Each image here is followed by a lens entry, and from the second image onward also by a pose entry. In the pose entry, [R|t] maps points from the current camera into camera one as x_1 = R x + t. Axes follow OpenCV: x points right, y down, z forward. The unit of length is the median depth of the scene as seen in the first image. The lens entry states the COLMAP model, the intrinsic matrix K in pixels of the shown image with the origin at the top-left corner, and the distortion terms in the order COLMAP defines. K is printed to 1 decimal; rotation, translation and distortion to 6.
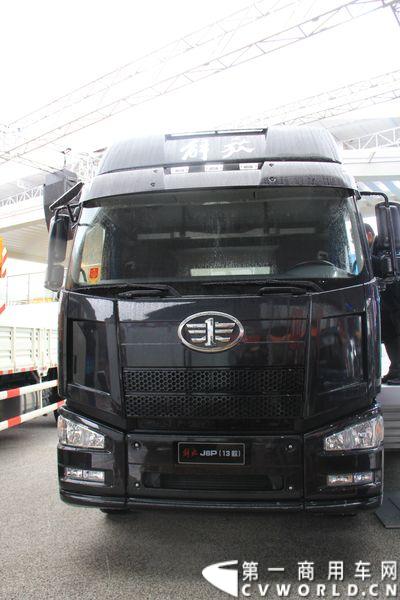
lens RADIAL K [[496.7, 0, 206.9], [0, 496.7, 313.5], [0, 0, 1]] dist [-0.151931, 0.114192]
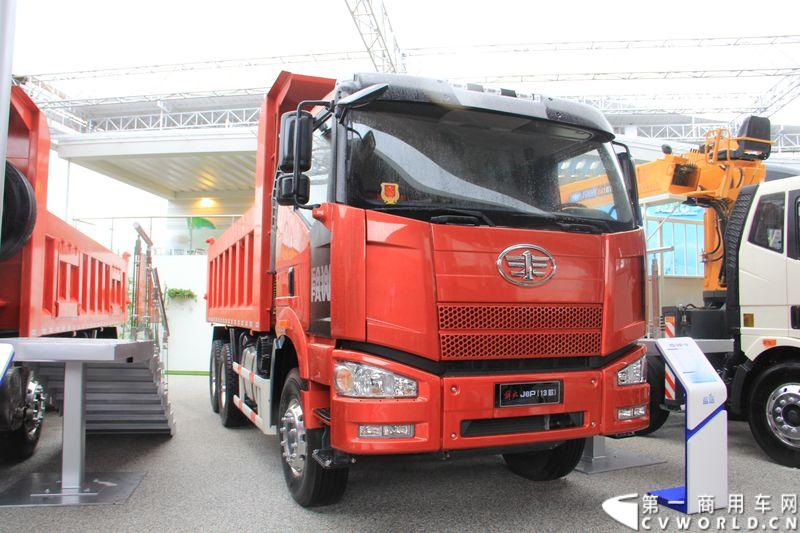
lens RADIAL K [[662.2, 0, 402.7], [0, 662.2, 263.0], [0, 0, 1]] dist [-0.151931, 0.114192]
pose [[0.871030, 0.052919, 0.488371, -0.816181], [-0.039254, 0.998499, -0.038184, 0.090969], [-0.489659, 0.014089, 0.871800, 0.024433]]
